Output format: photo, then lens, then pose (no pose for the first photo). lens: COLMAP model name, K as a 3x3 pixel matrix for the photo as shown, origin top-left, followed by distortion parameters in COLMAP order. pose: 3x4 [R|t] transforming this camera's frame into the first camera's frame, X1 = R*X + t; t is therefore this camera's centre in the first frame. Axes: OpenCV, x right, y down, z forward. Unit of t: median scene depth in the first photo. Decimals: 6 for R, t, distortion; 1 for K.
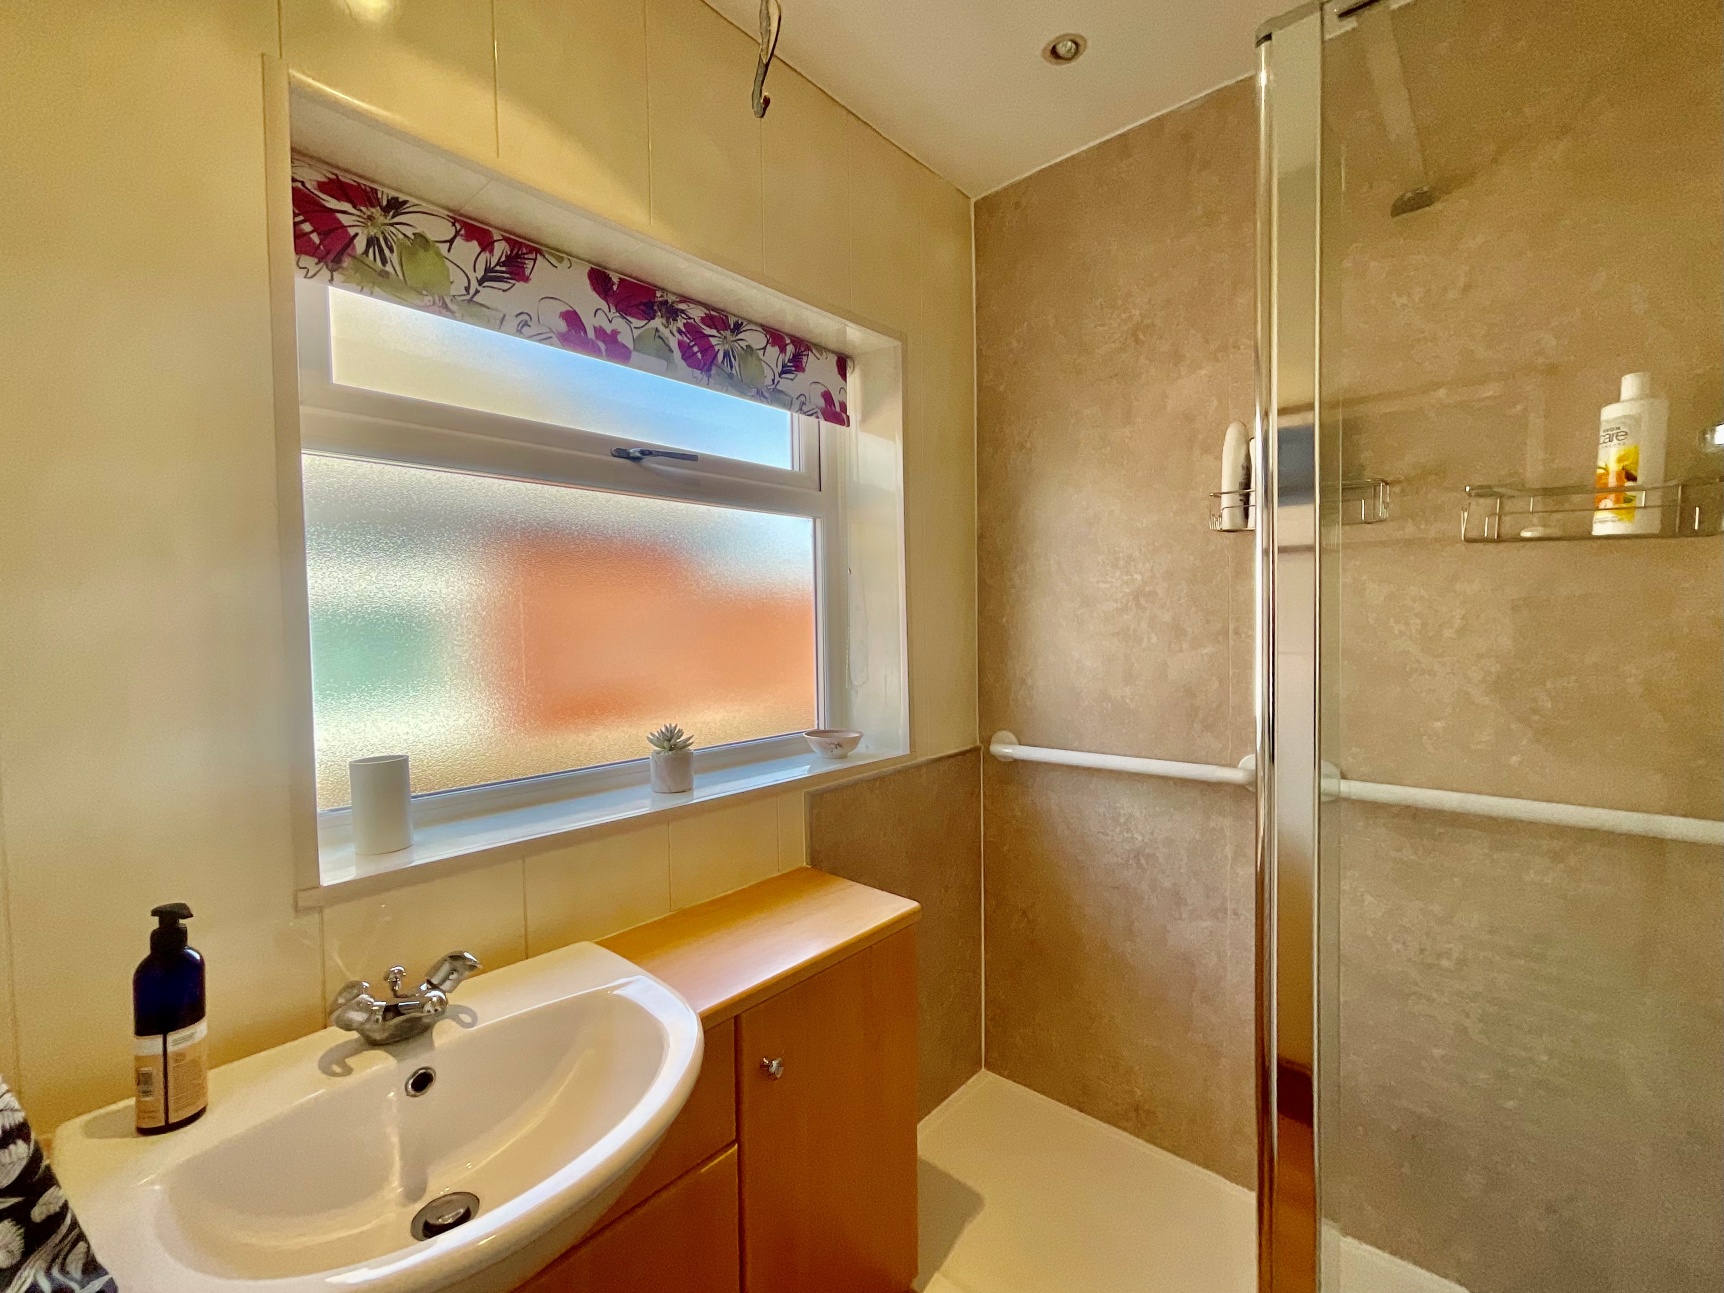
lens RADIAL K [[696.5, 0, 862.7], [0, 696.5, 641.4], [0, 0, 1]] dist [0.001566, -0.001600]
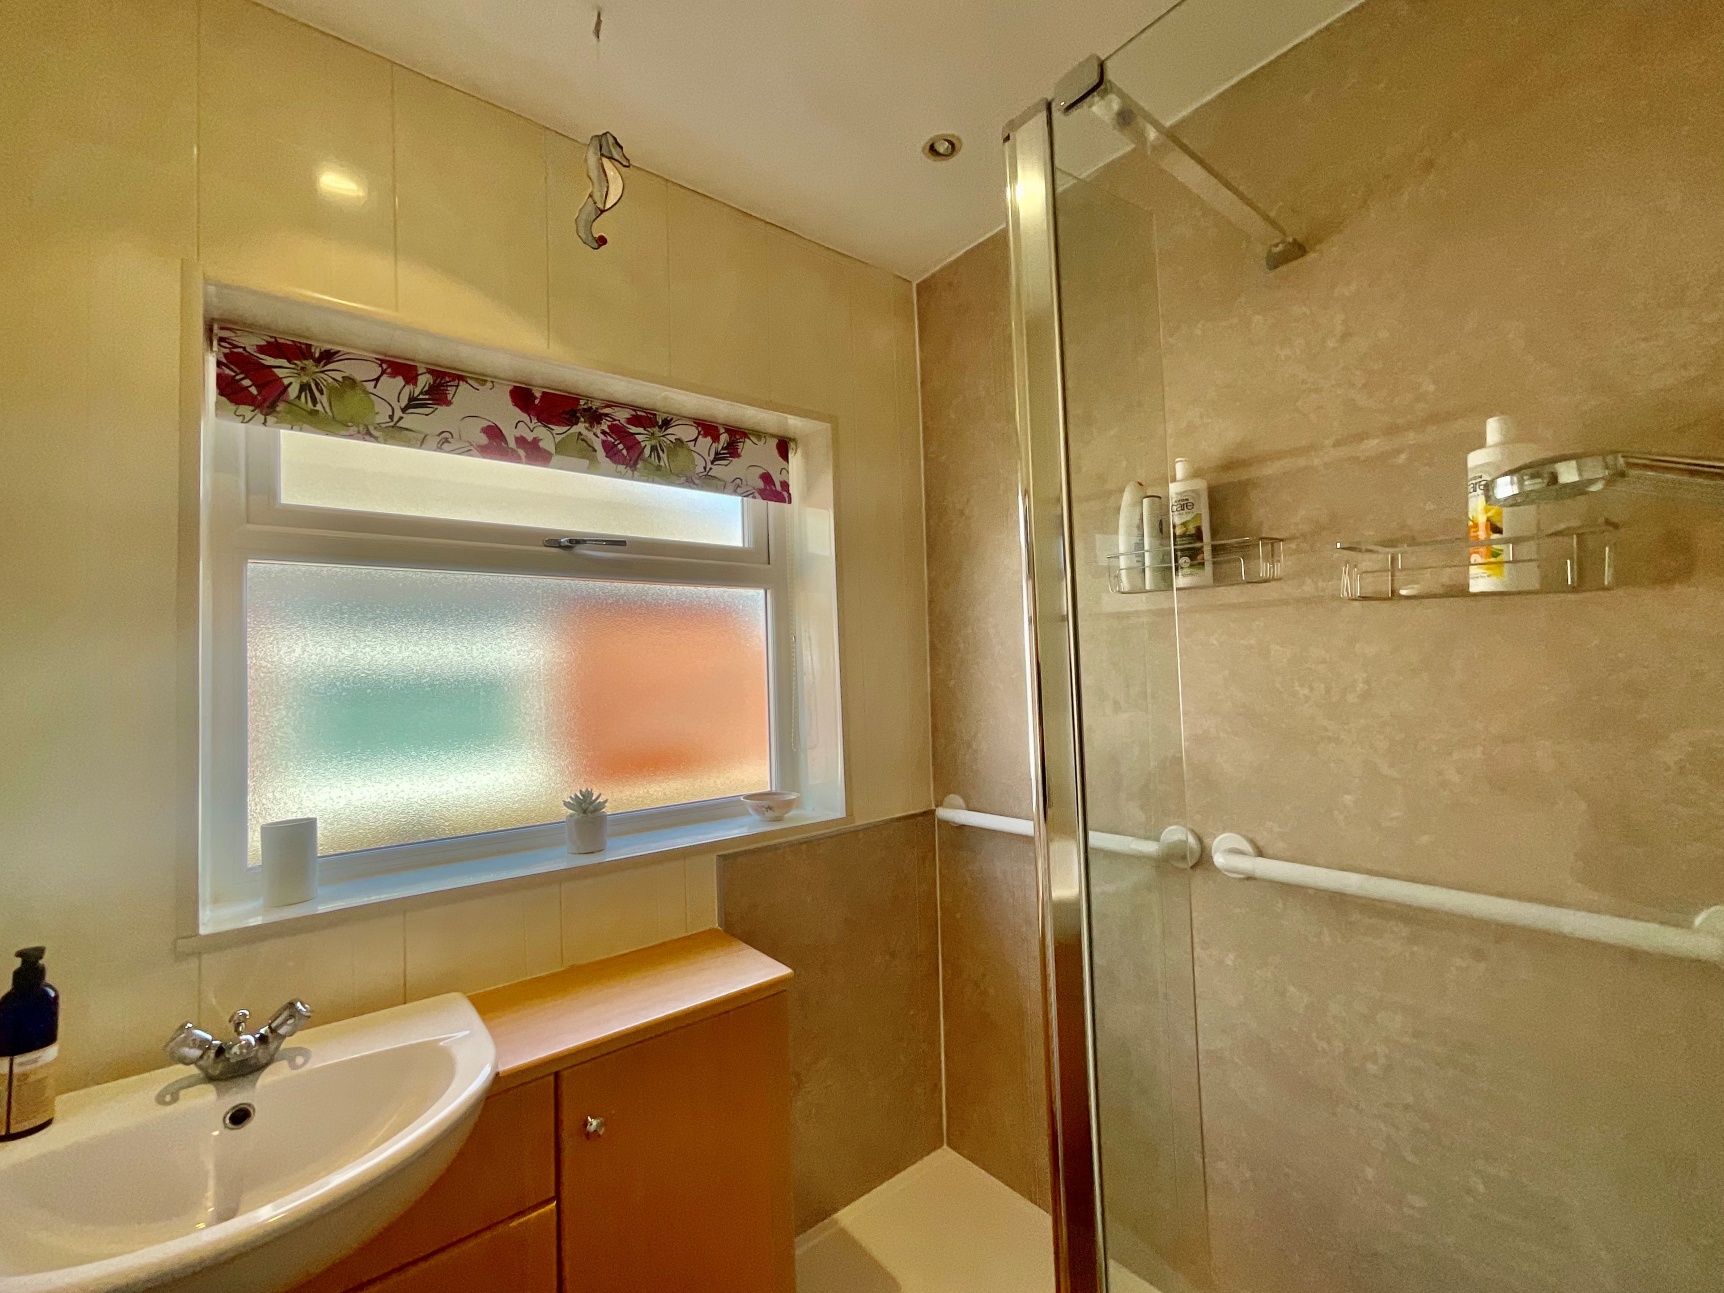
lens RADIAL K [[696.5, 0, 940.5], [0, 696.5, 641.3], [0, 0, 1]] dist [0.001566, -0.001600]
pose [[0.988608, -0.021990, -0.148901, 0.443293], [0.012611, 0.997893, -0.063642, -0.035371], [0.149987, 0.061039, 0.986802, 0.001068]]
